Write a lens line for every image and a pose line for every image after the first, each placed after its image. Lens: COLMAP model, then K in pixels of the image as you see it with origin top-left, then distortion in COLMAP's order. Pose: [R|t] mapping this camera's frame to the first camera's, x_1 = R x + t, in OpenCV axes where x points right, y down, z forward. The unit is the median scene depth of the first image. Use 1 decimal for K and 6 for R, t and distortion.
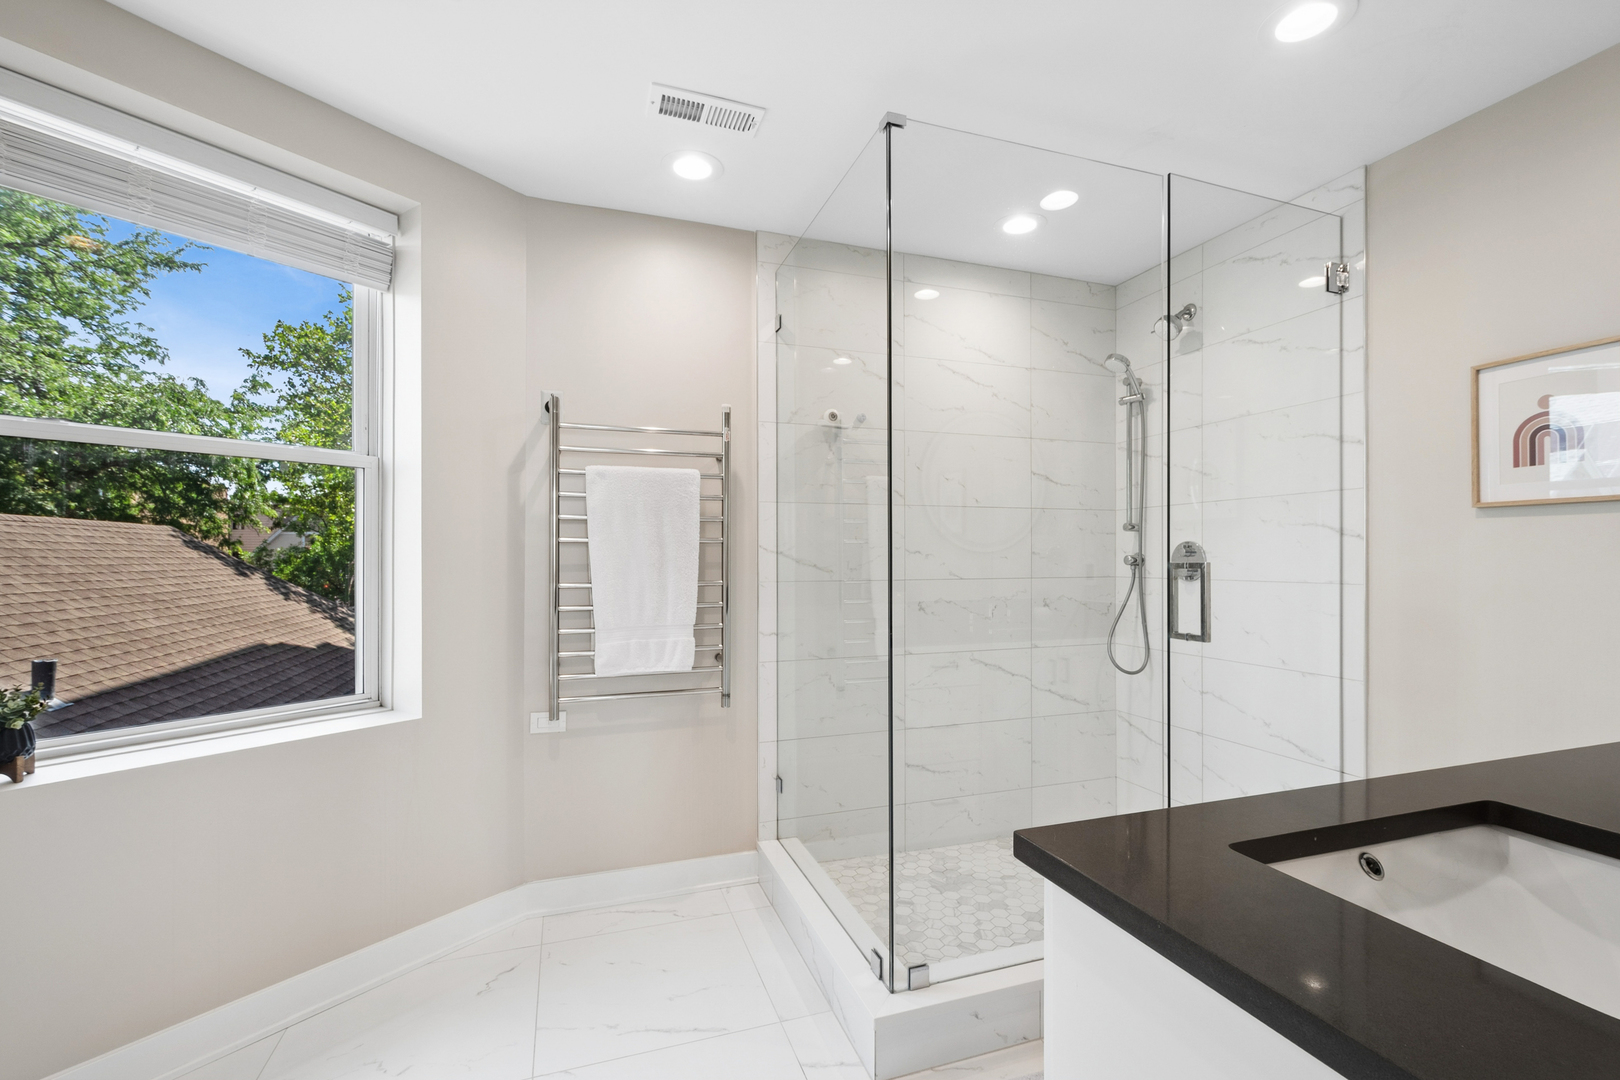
lens RADIAL K [[706.8, 0, 813.4], [0, 706.8, 548.7], [0, 0, 1]] dist [-0.000726, -0.000112]
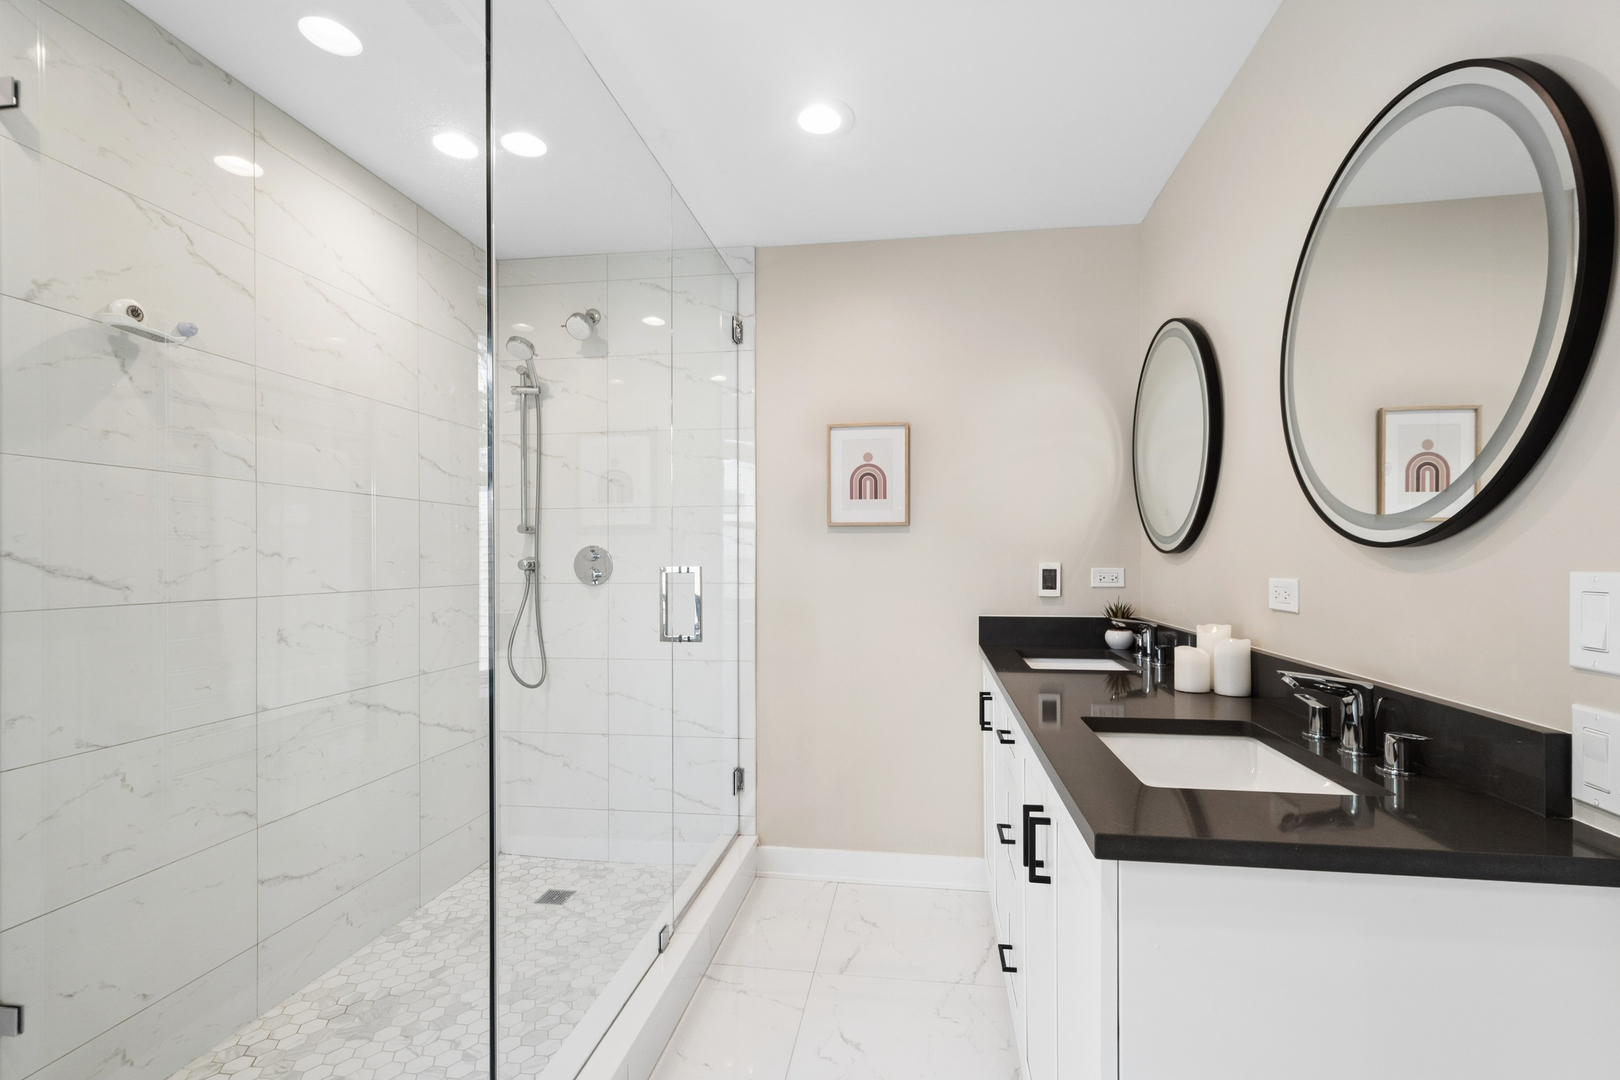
lens RADIAL K [[719.6, 0, 816.6], [0, 719.6, 554.4], [0, 0, 1]] dist [0.000781, -0.000221]
pose [[0.455518, 0.007241, 0.890197, -0.233499], [-0.009006, 0.999953, -0.003525, 0.002938], [-0.890181, -0.006411, 0.455562, 0.255215]]
